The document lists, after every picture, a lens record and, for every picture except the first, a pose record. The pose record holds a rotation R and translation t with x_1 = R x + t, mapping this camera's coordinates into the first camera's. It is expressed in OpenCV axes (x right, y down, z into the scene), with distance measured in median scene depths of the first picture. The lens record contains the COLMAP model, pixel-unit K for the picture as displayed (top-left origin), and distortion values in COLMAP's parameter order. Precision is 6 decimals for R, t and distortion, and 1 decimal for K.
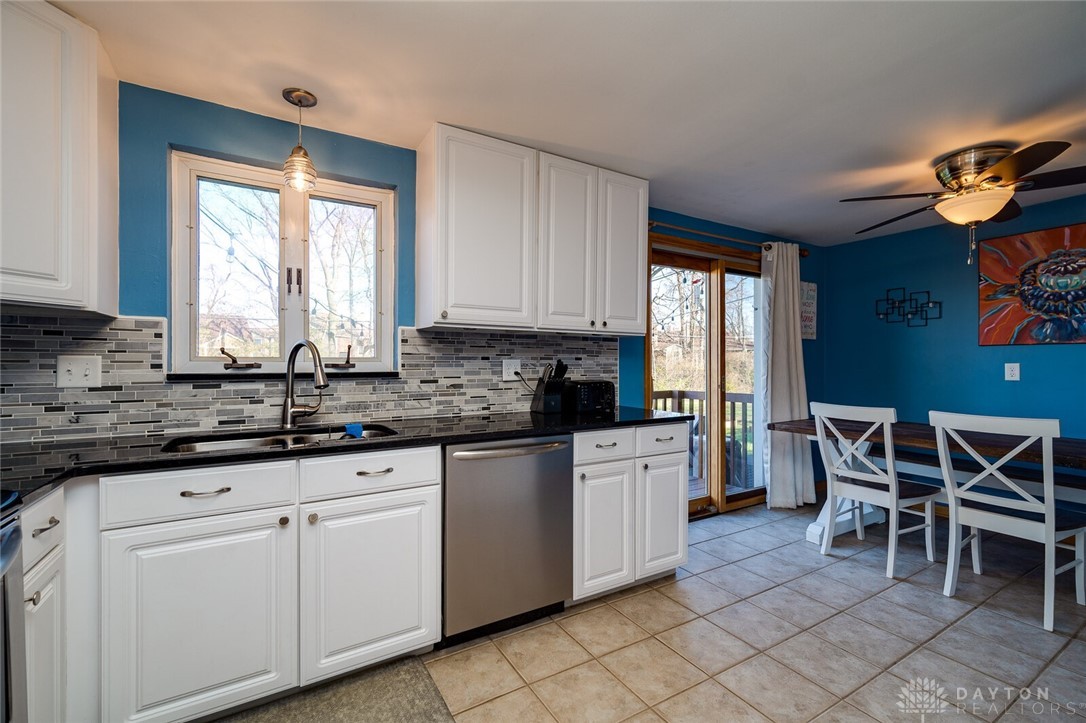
lens RADIAL K [[473.0, 0, 546.2], [0, 473.0, 362.8], [0, 0, 1]] dist [0.002382, 0.000551]
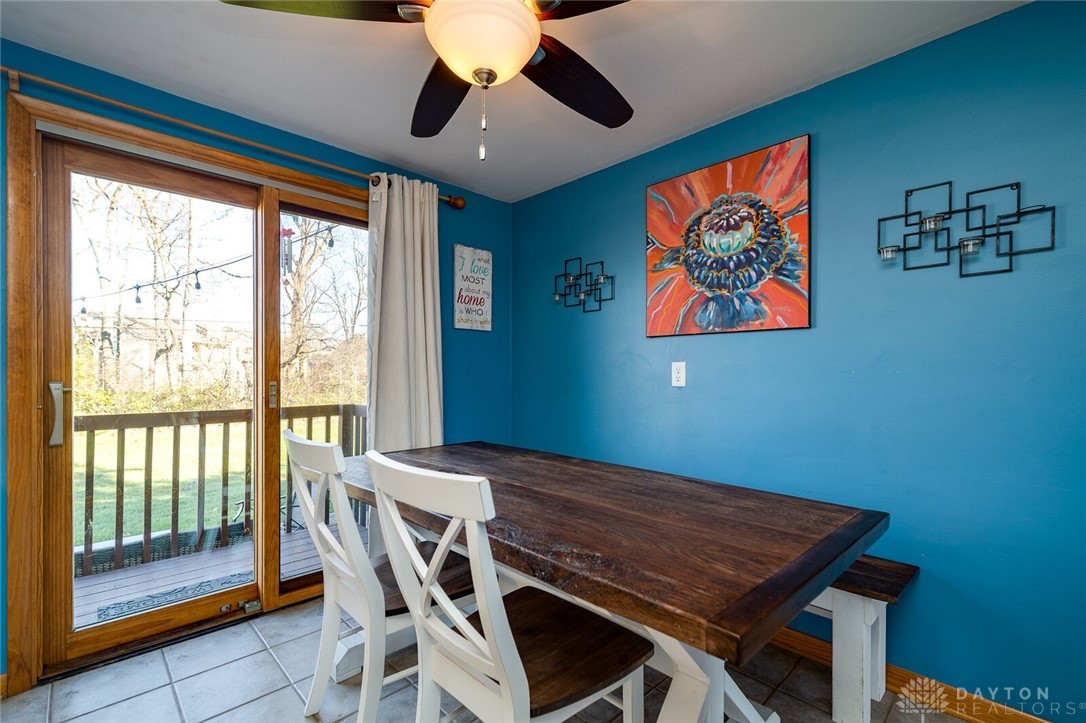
lens RADIAL K [[473.0, 0, 568.5], [0, 473.0, 376.8], [0, 0, 1]] dist [0.002382, 0.000551]
pose [[0.969567, -0.001564, 0.244822, 0.670258], [-0.000627, 0.999960, 0.008873, 0.017106], [-0.244826, -0.008756, 0.969527, 0.374330]]
